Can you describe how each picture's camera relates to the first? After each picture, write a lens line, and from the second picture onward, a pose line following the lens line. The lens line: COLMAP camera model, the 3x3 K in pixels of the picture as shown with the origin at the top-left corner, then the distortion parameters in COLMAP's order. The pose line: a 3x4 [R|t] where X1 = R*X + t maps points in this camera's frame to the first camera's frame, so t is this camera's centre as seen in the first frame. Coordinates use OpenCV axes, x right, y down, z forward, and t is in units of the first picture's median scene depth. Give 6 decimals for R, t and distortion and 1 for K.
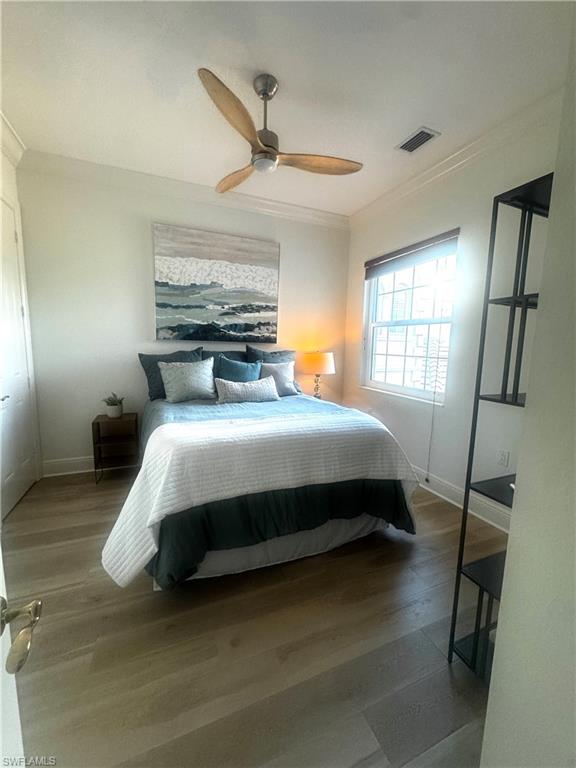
lens RADIAL K [[309.5, 0, 291.2], [0, 309.5, 382.8], [0, 0, 1]] dist [0.000308, -0.000055]
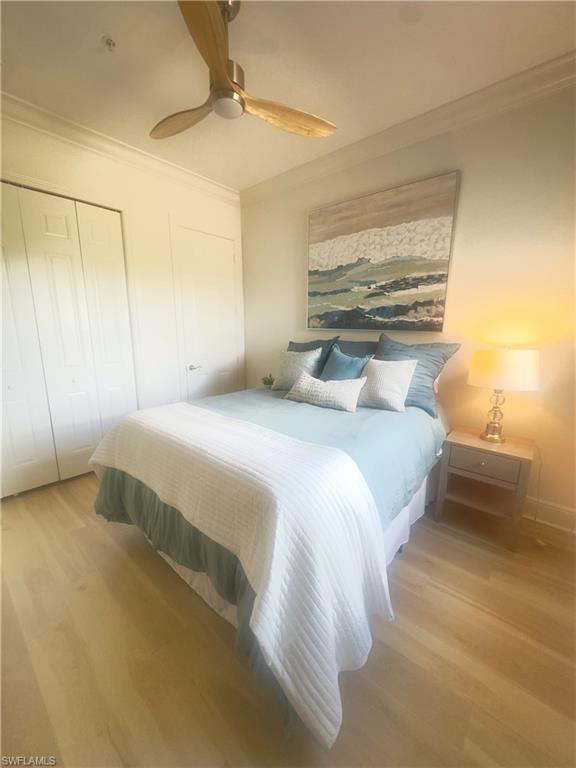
lens RADIAL K [[309.5, 0, 291.2], [0, 309.5, 382.8], [0, 0, 1]] dist [0.000308, -0.000055]
pose [[0.441590, 0.144560, -0.885494, 0.454648], [-0.108296, 0.988307, 0.107337, -0.061634], [0.890657, 0.048496, 0.452082, 0.466538]]
